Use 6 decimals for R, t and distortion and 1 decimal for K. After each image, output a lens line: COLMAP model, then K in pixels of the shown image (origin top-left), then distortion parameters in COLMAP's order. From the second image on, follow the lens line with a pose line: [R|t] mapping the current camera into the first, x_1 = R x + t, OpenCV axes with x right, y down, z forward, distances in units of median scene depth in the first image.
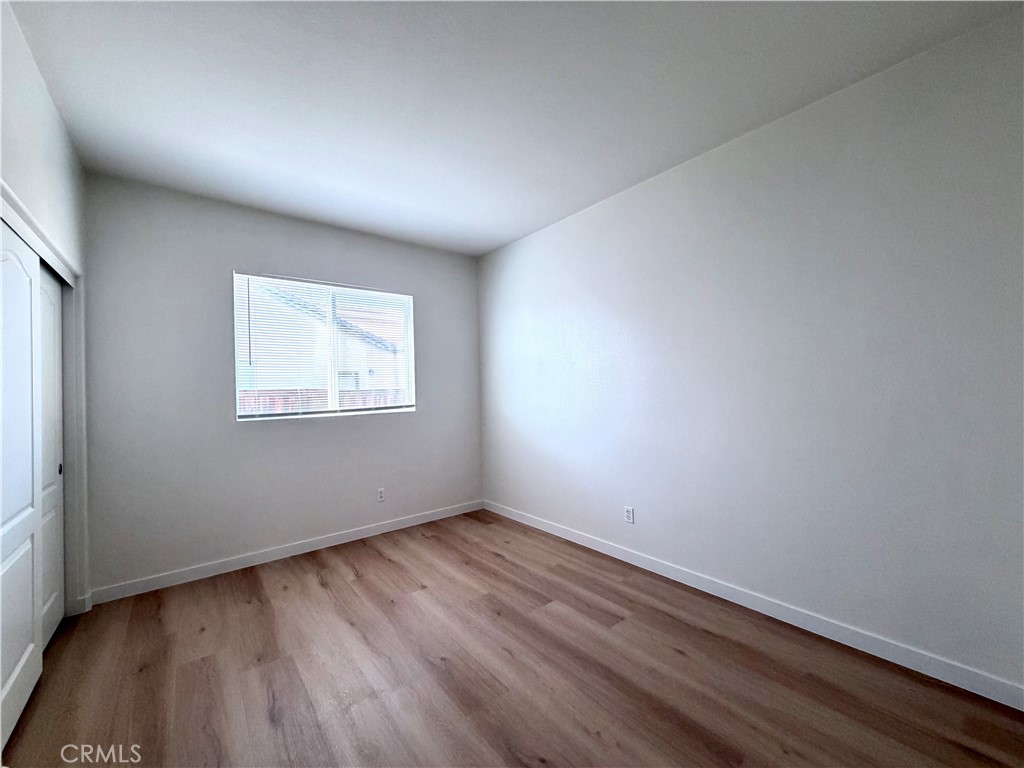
lens RADIAL K [[406.9, 0, 510.9], [0, 406.9, 384.0], [0, 0, 1]] dist [0.001070, -0.000017]
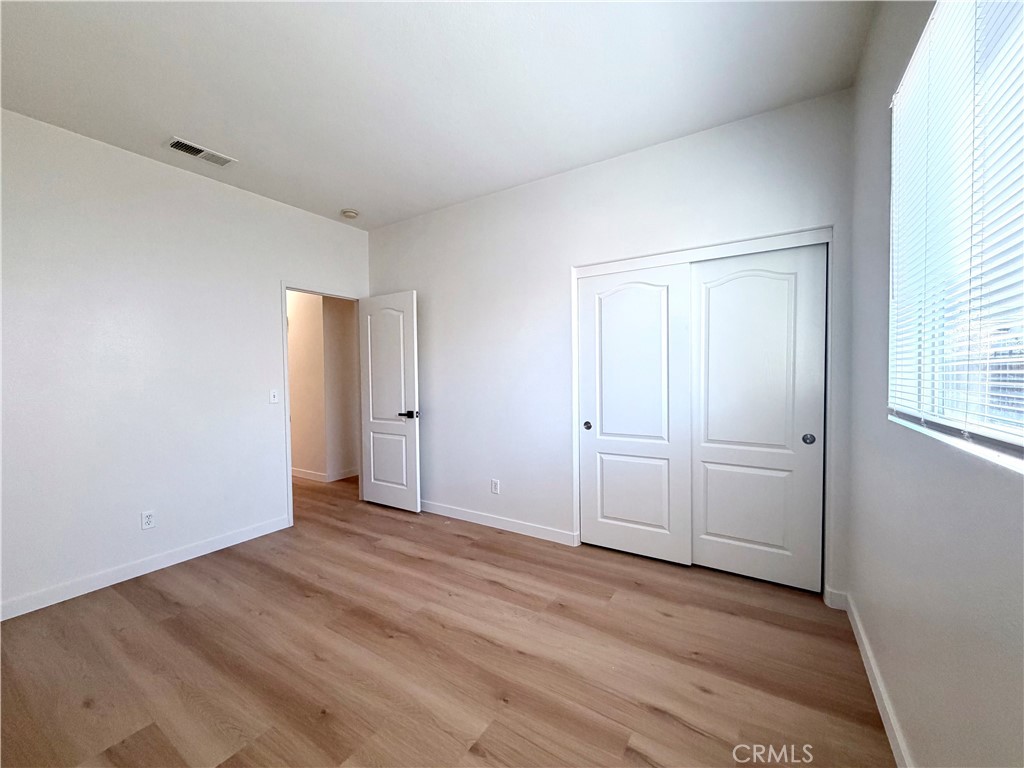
lens RADIAL K [[406.9, 0, 510.9], [0, 406.9, 384.0], [0, 0, 1]] dist [0.001070, -0.000017]
pose [[-0.944019, 0.048053, -0.326374, -0.142429], [0.038165, 0.998600, 0.036635, 0.018216], [0.327677, 0.022128, -0.944531, 1.968873]]
